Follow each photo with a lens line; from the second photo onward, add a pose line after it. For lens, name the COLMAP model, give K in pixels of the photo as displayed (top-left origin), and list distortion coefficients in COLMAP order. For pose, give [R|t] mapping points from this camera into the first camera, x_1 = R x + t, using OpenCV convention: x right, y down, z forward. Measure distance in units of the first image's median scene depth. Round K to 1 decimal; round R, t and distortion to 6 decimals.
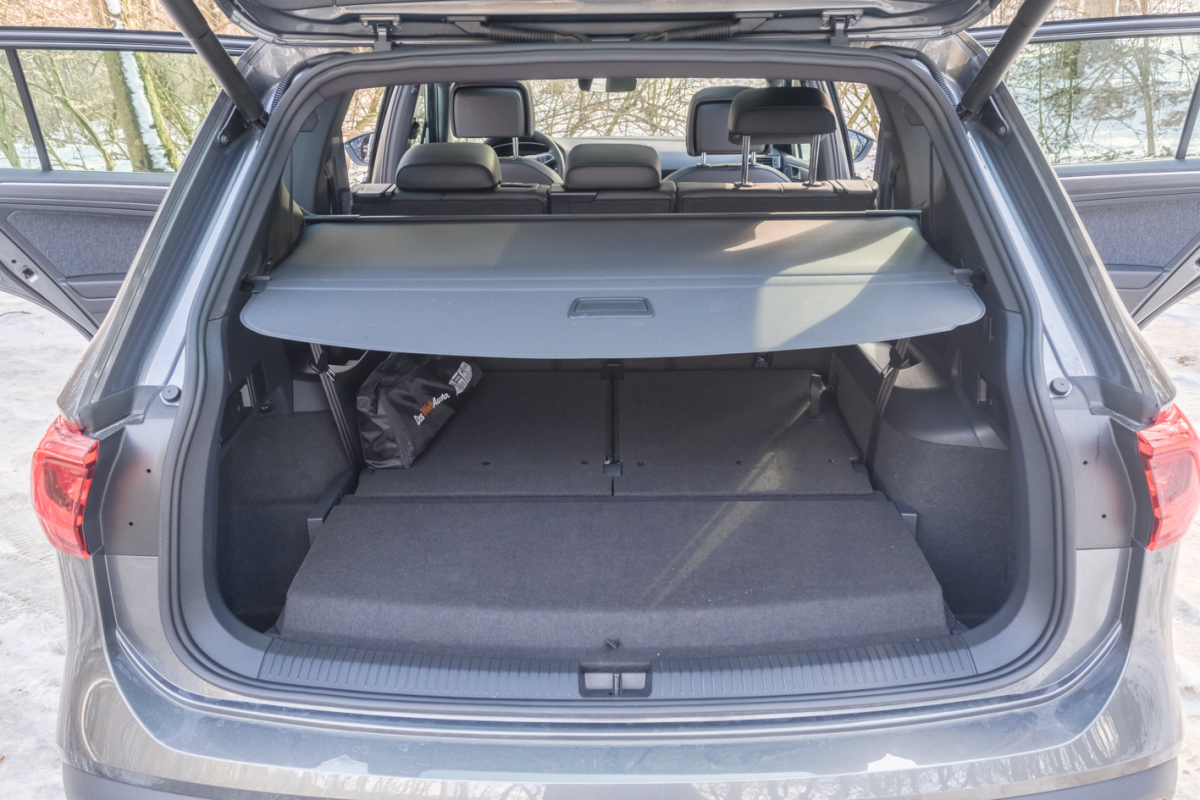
lens RADIAL K [[908.2, 0, 600.0], [0, 908.2, 400.0], [0, 0, 1]] dist [-0.001444, -0.001802]
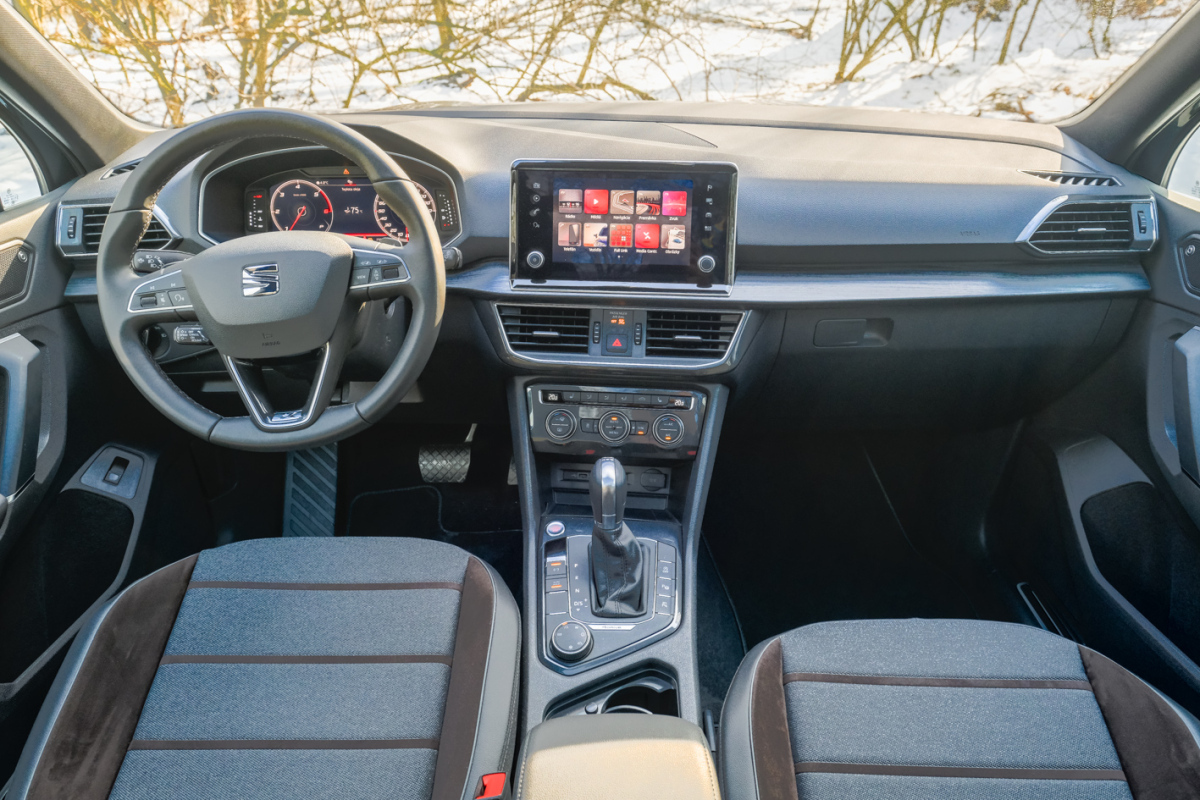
lens RADIAL K [[790.6, 0, 604.3], [0, 790.6, 398.8], [0, 0, 1]] dist [0.004267, -0.000974]
pose [[0.999835, -0.003141, 0.017909, 0.008425], [0.000271, 0.987429, 0.158065, -0.446025], [-0.018180, -0.158034, 0.987266, 1.309481]]
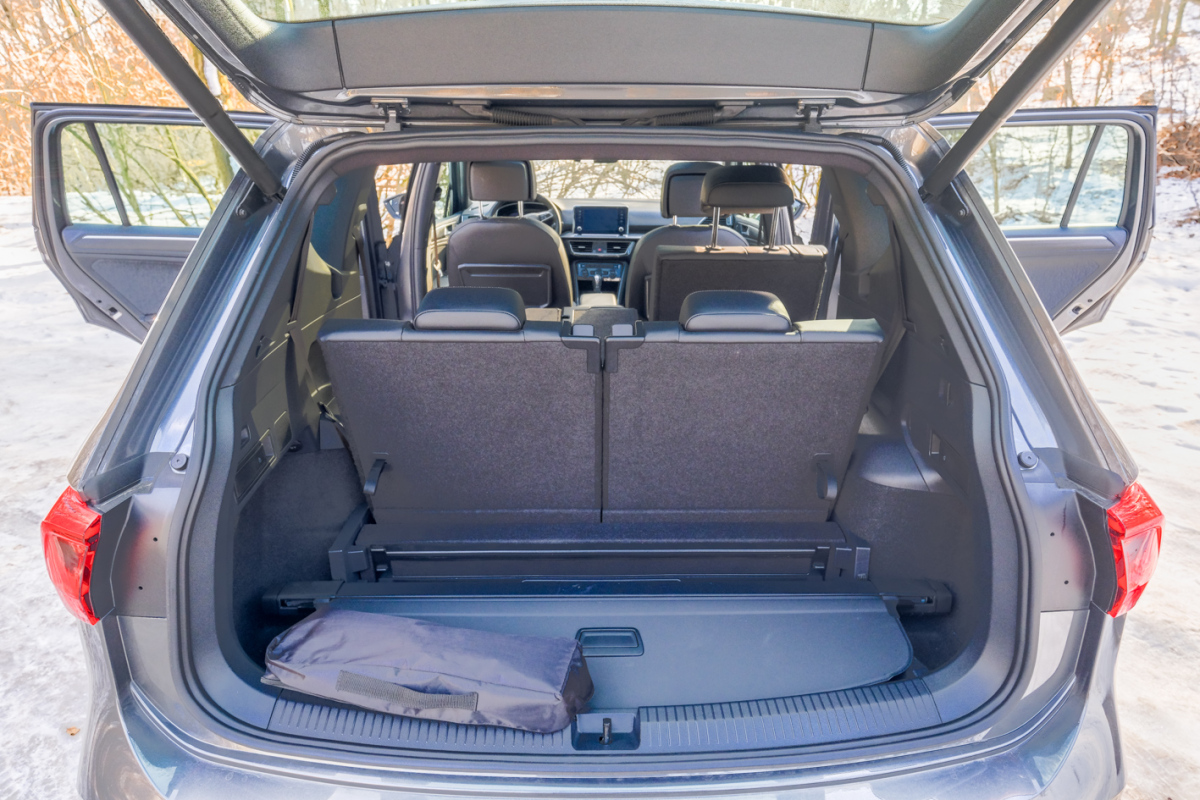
lens RADIAL K [[655.2, 0, 598.9], [0, 655.2, 390.6], [0, 0, 1]] dist [-0.002925, 0.000269]
pose [[0.999760, 0.005645, 0.021179, -0.009047], [-0.005959, 0.999872, 0.014815, -0.088900], [-0.021092, -0.014938, 0.999666, 0.211076]]
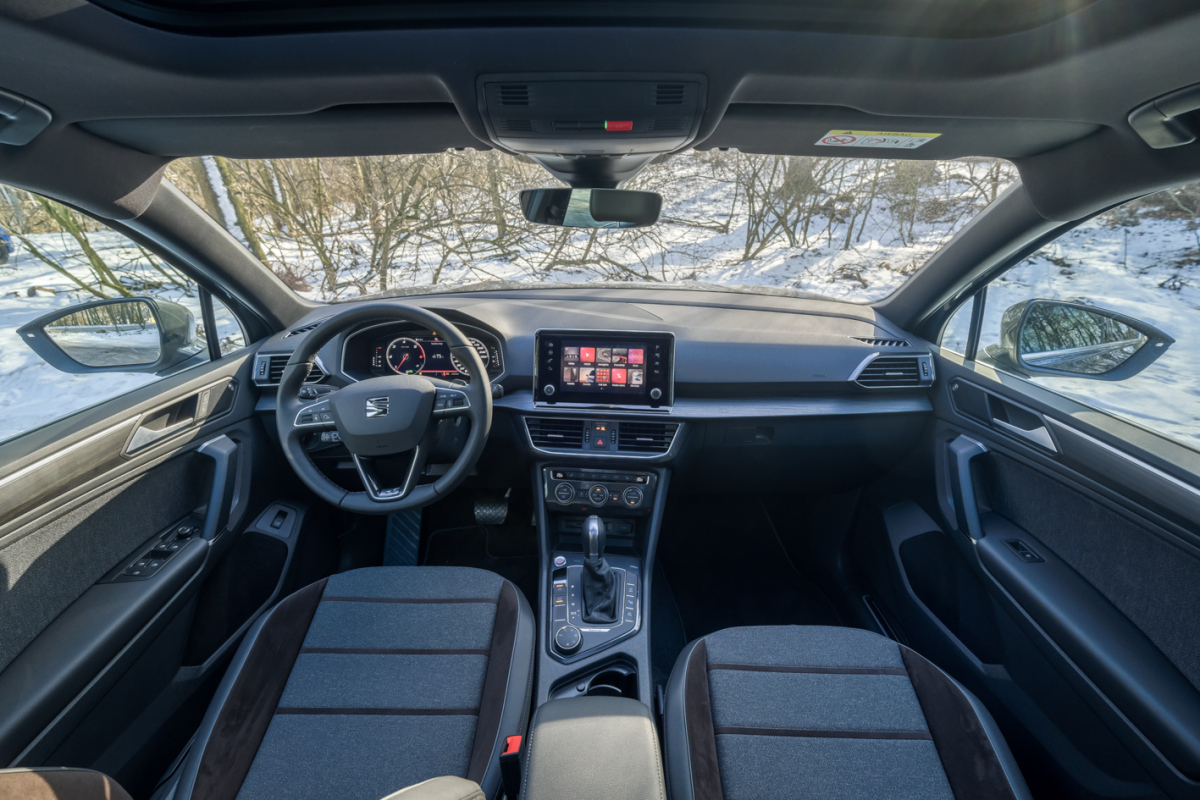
lens RADIAL K [[513.0, 0, 600.0], [0, 513.0, 400.0], [0, 0, 1]] dist [-0.001121, -0.000185]
pose [[0.999786, 0.005273, 0.020026, 0.014602], [-0.006275, 0.998714, 0.050308, -0.468889], [-0.019735, -0.050423, 0.998533, 1.296944]]
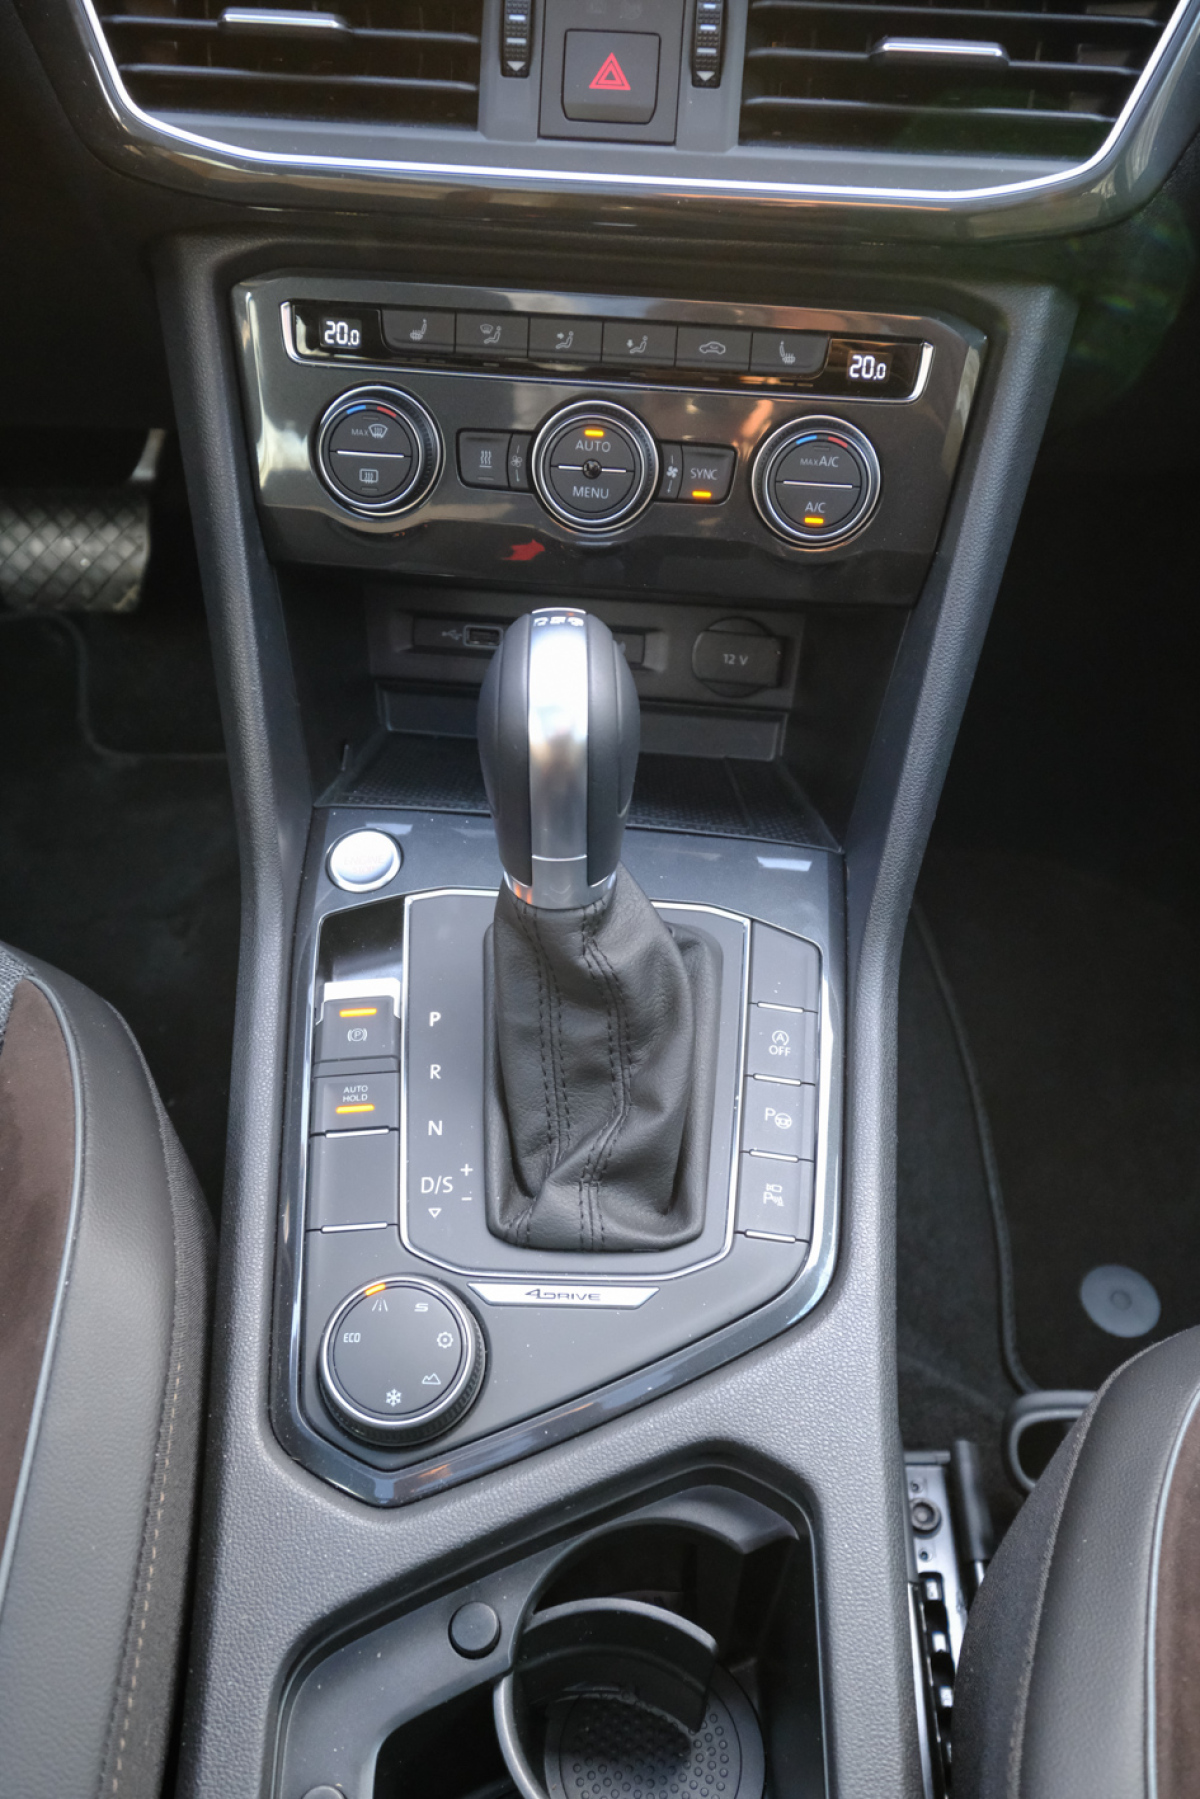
lens RADIAL K [[1675.3, 0, 600.0], [0, 1675.3, 899.5], [0, 0, 1]] dist [0.007467, 0.013348]
pose [[0.999778, 0.008591, 0.019218, 0.020146], [-0.016487, 0.887211, 0.461069, -0.409380], [-0.013089, -0.461284, 0.887156, 1.540440]]
